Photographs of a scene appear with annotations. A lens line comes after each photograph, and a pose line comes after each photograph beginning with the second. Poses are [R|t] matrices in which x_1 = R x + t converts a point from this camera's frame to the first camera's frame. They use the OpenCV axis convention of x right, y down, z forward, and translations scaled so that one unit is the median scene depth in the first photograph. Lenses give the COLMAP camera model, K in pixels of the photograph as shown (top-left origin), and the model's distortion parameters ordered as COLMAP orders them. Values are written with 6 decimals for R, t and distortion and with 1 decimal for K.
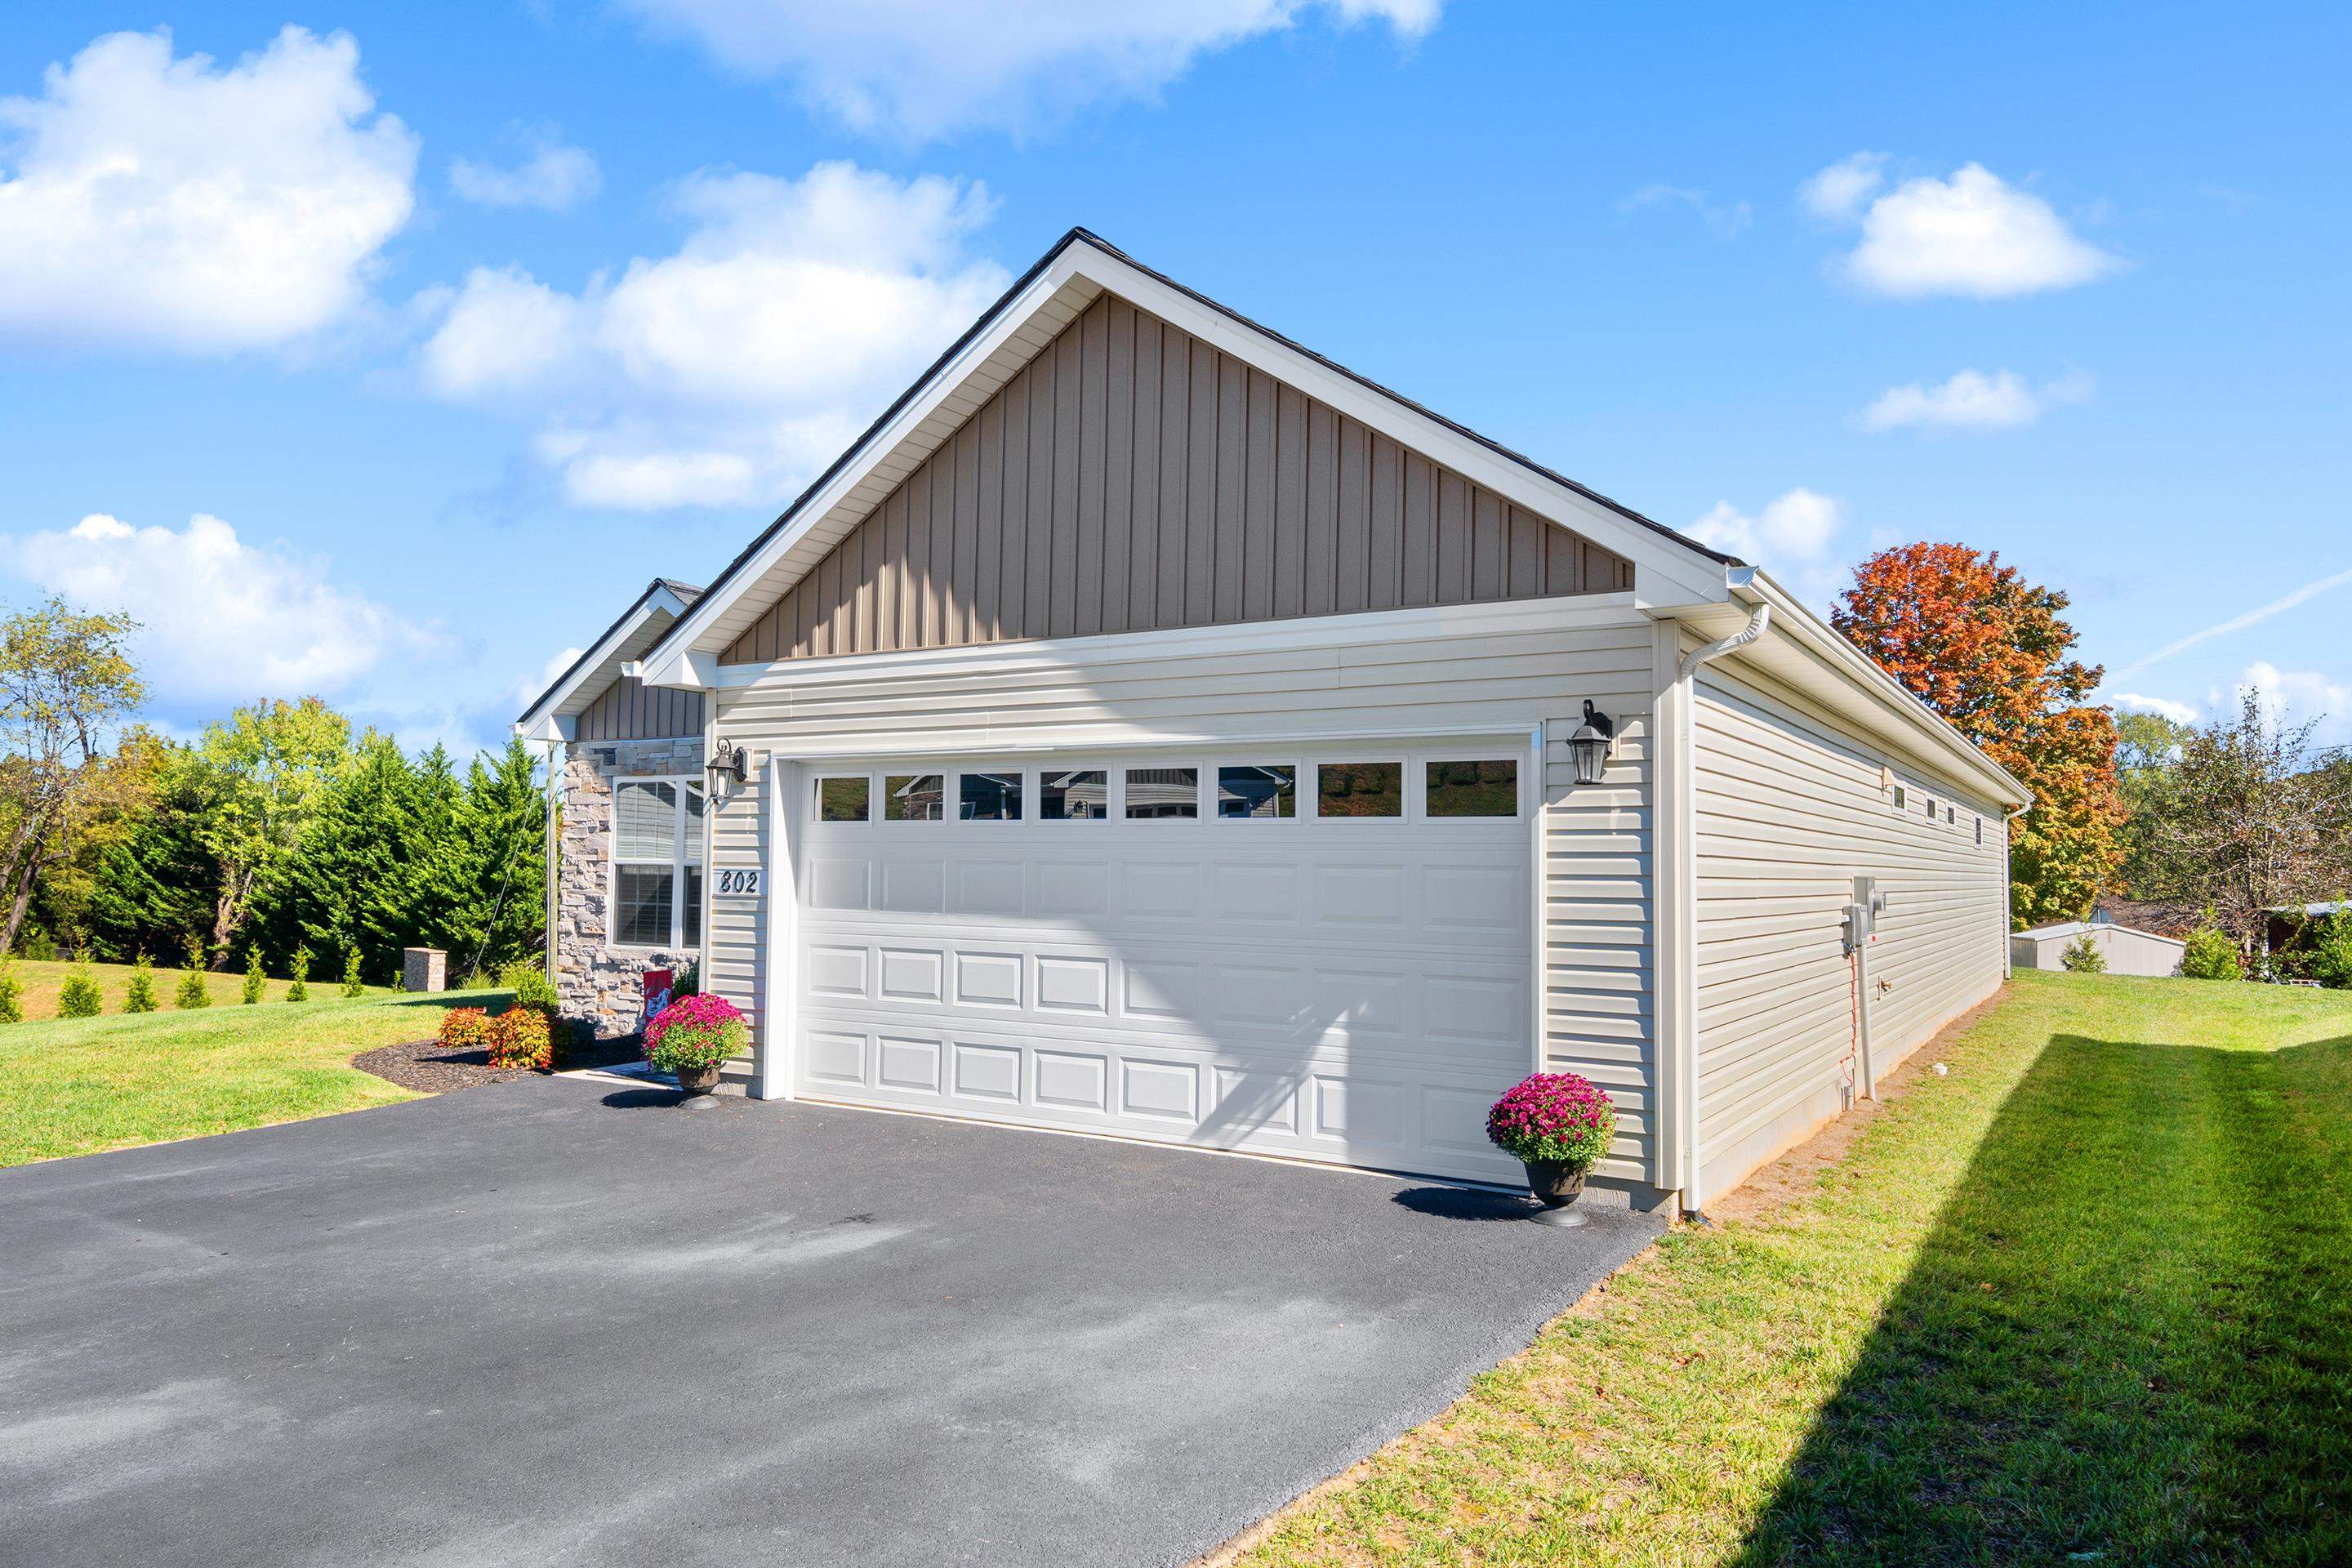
lens RADIAL K [[1555.3, 0, 1090.7], [0, 1555.3, 781.4], [0, 0, 1]] dist [-0.002262, -0.000961]
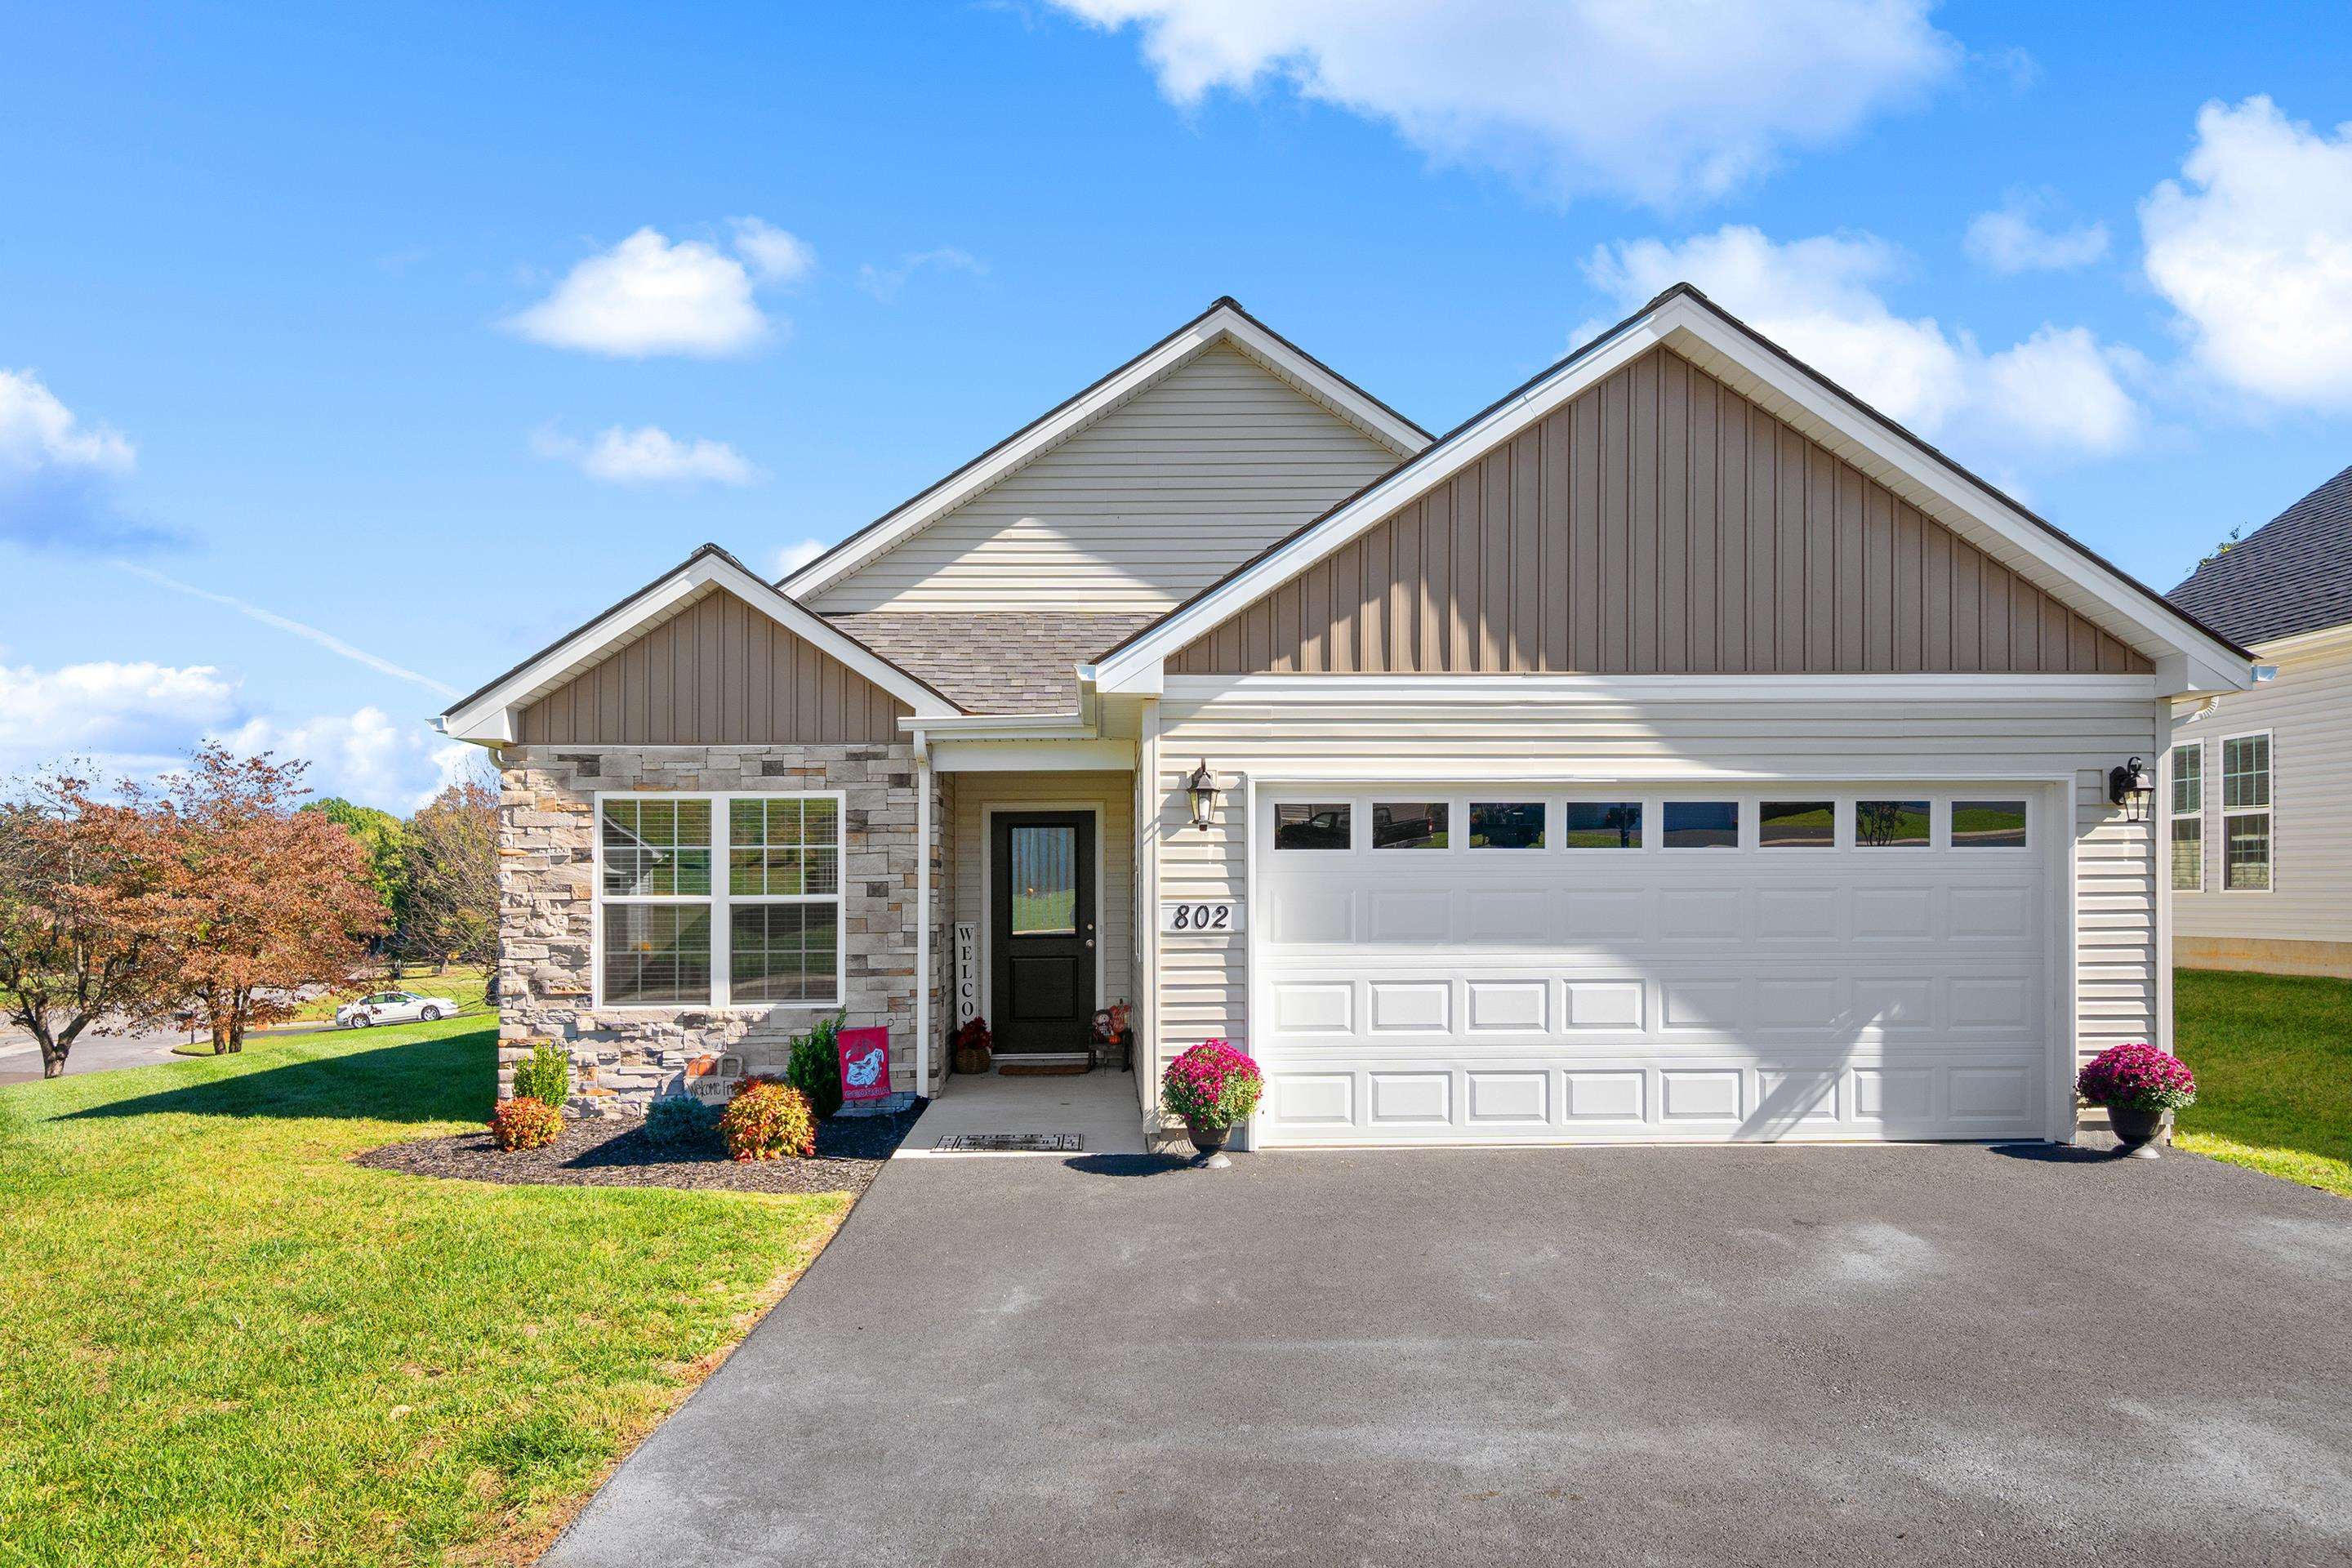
lens RADIAL K [[1667.8, 0, 1129.9], [0, 1667.8, 866.6], [0, 0, 1]] dist [-0.012575, -0.001684]
pose [[0.825422, -0.004609, 0.564497, -0.896473], [-0.015565, 0.999401, 0.030918, 0.006961], [-0.564301, -0.034307, 0.824856, 0.252415]]
